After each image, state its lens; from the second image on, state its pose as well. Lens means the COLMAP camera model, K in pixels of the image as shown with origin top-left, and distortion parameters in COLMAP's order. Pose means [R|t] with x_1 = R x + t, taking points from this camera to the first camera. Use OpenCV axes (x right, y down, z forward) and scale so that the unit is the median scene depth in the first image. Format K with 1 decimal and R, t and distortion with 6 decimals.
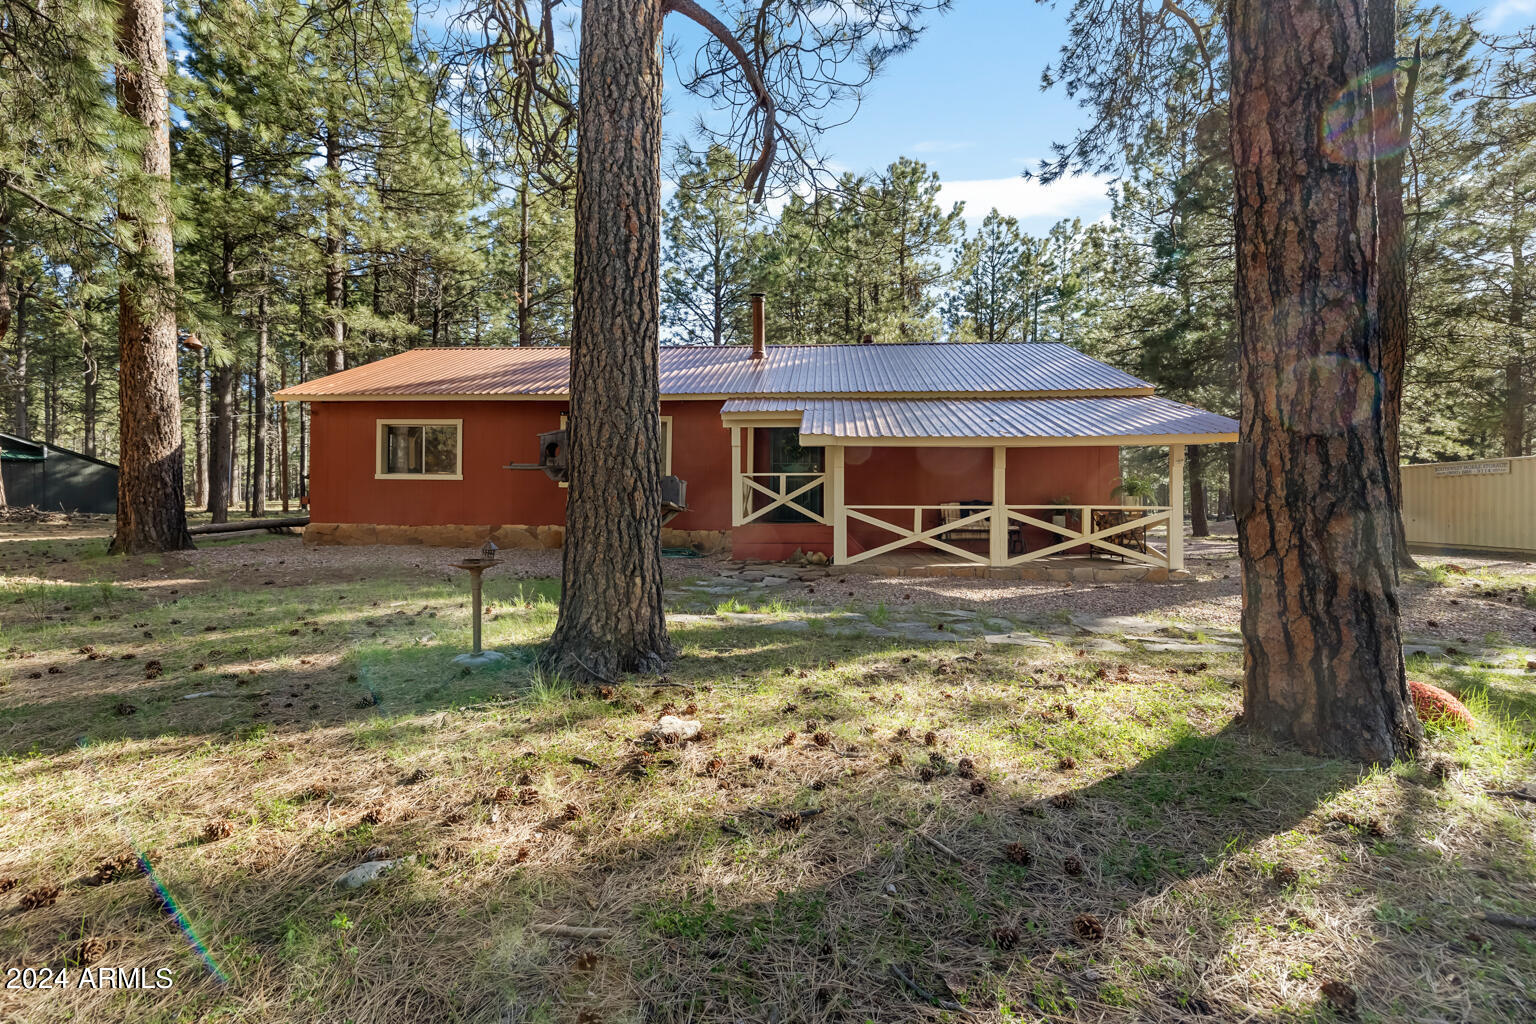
lens RADIAL K [[658.1, 0, 769.2], [0, 658.1, 504.4], [0, 0, 1]] dist [0.004168, 0.000042]
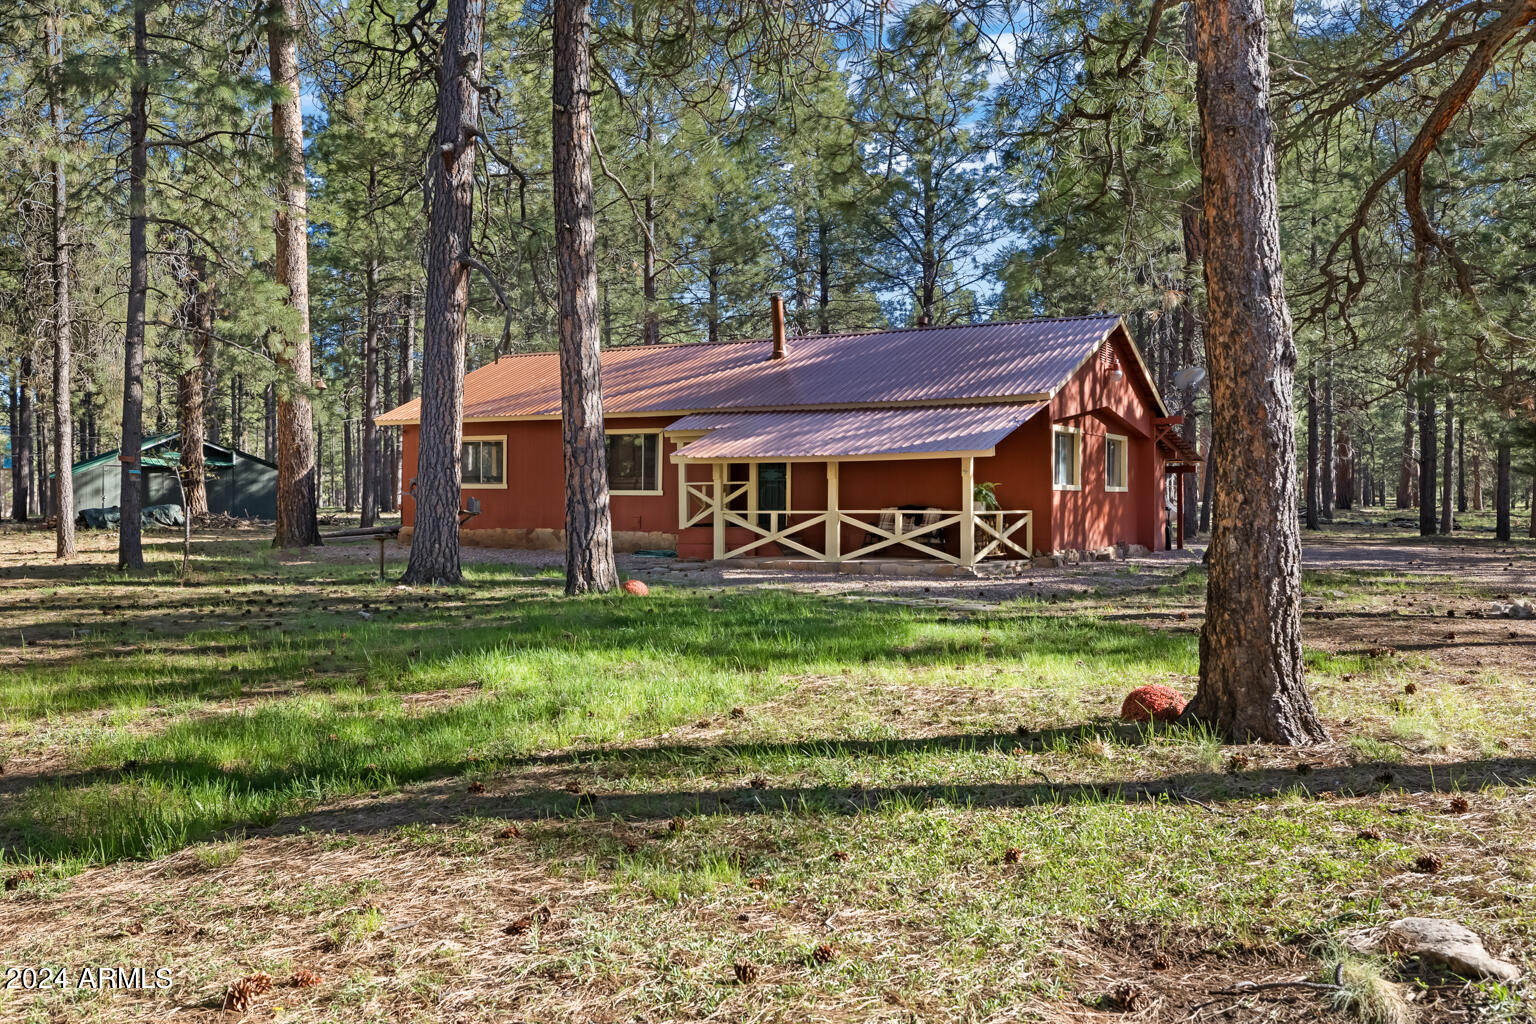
lens RADIAL K [[1286.1, 0, 767.8], [0, 1286.1, 514.5], [0, 0, 1]] dist [-0.008601, -0.000554]
pose [[0.907274, -0.003354, -0.420527, 1.003430], [0.005747, 0.999974, 0.004424, -0.000823], [0.420501, -0.006431, 0.907269, -0.936476]]
